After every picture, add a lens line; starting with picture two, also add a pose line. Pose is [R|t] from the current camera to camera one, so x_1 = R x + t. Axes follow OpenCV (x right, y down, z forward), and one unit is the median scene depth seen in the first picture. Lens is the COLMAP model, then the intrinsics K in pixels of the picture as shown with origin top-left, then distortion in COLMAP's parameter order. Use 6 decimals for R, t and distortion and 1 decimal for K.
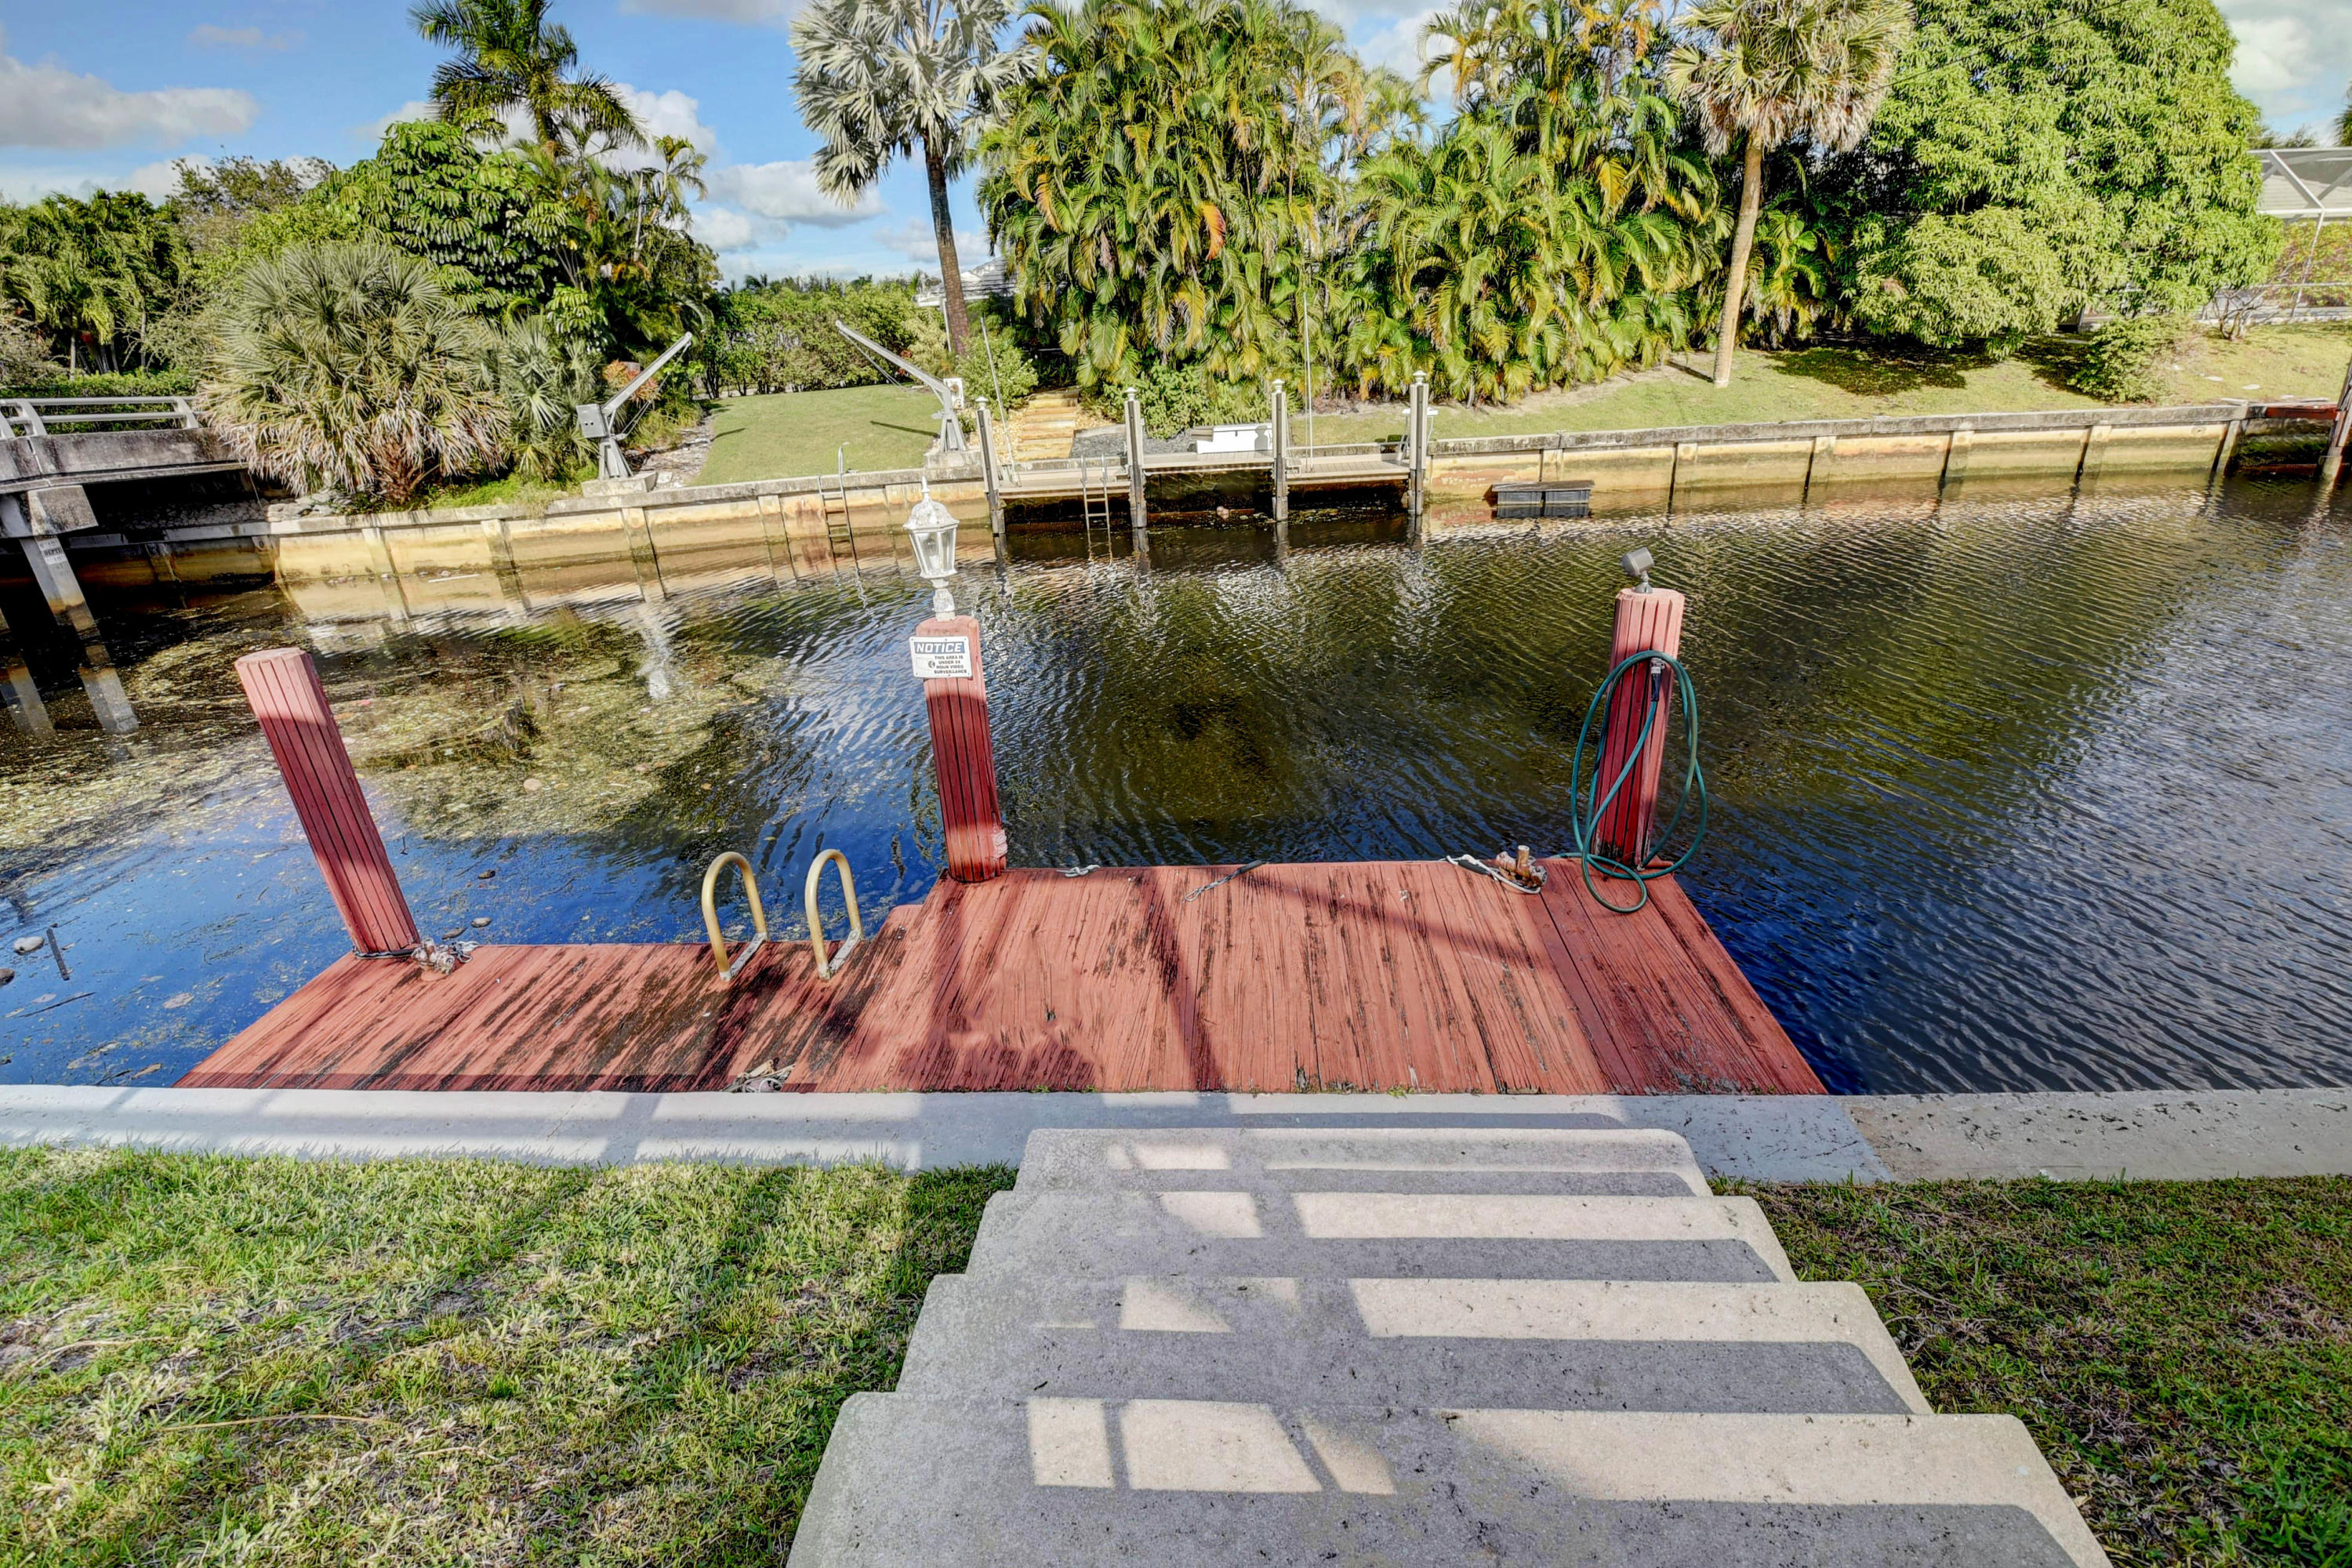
lens RADIAL K [[1044.0, 0, 1155.0], [0, 1044.0, 773.4], [0, 0, 1]] dist [0.000172, -0.017399]
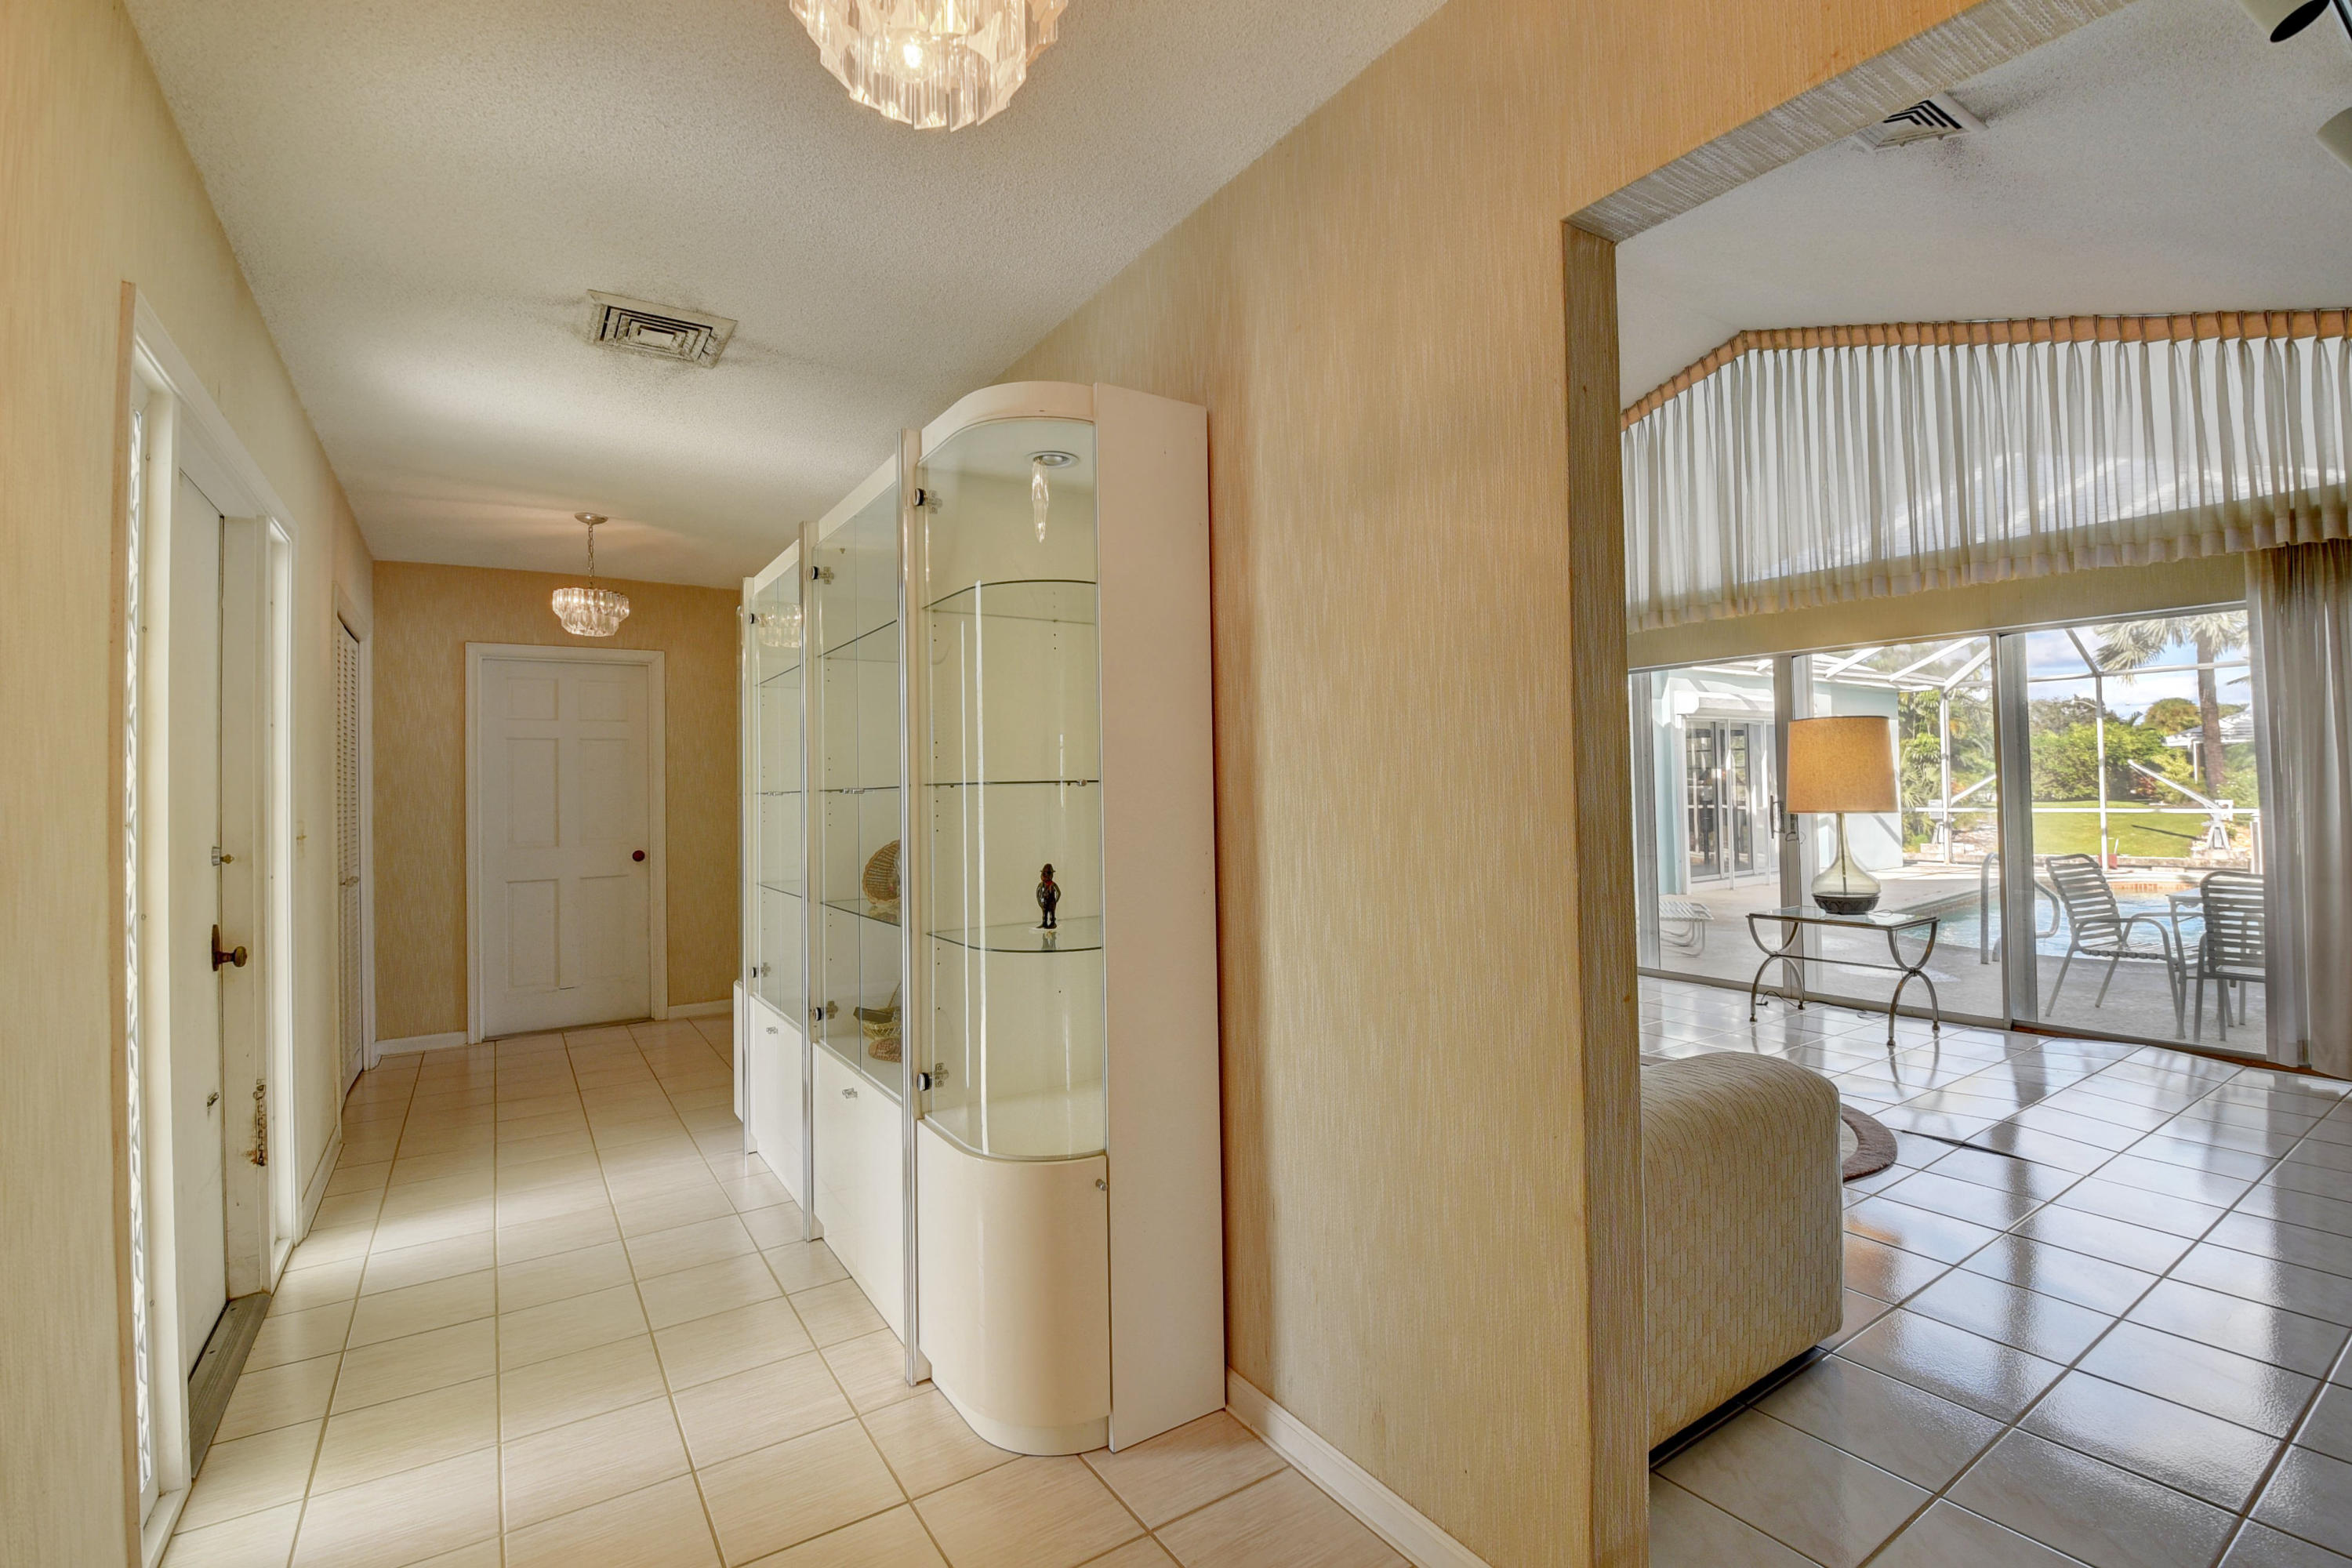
lens RADIAL K [[1044.0, 0, 1161.7], [0, 1044.0, 770.3], [0, 0, 1]] dist [0.000172, -0.017399]
pose [[0.618947, 0.038118, -0.784507, 0.001081], [-0.319861, 0.924477, -0.207440, 0.327259], [0.717351, 0.379328, 0.584395, -0.843864]]
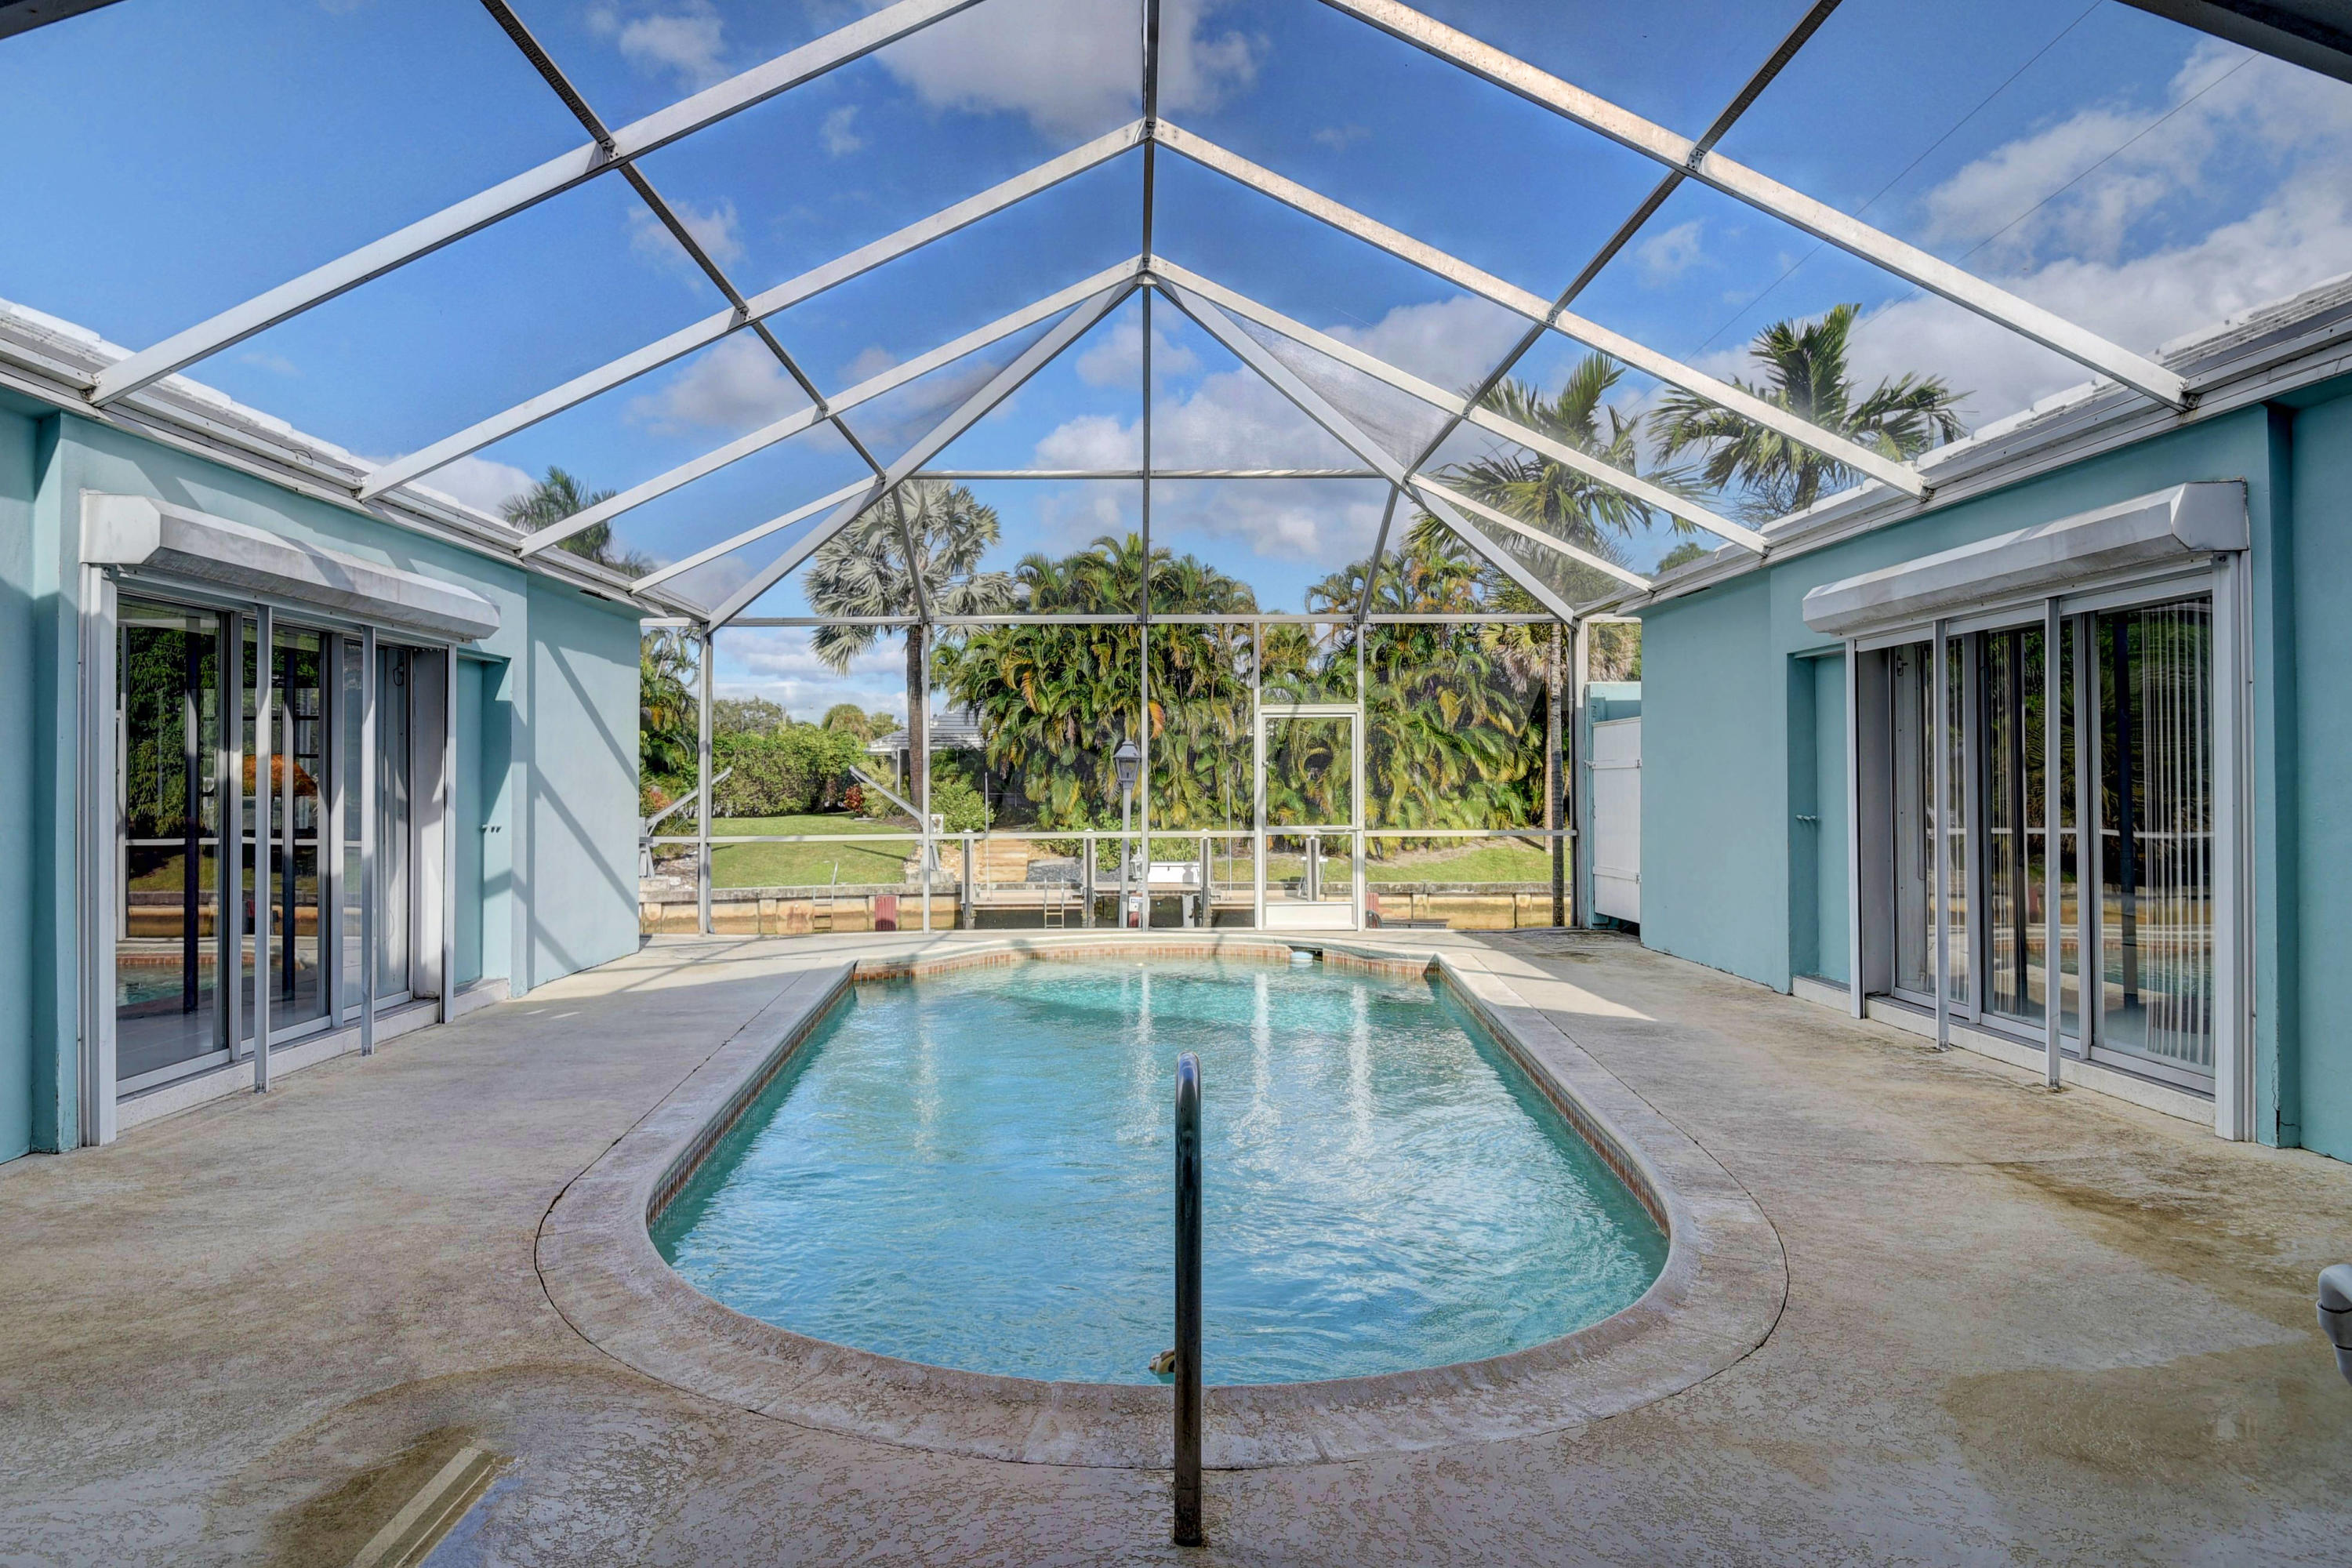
lens RADIAL K [[1399.6, 0, 1227.5], [0, 1399.6, 773.4], [0, 0, 1]] dist [0.029750, -0.022059]
pose [[0.986130, 0.059435, 0.154966, -0.117031], [0.006006, 0.920293, -0.391184, 0.218064], [-0.165864, 0.386689, 0.907172, -0.555119]]
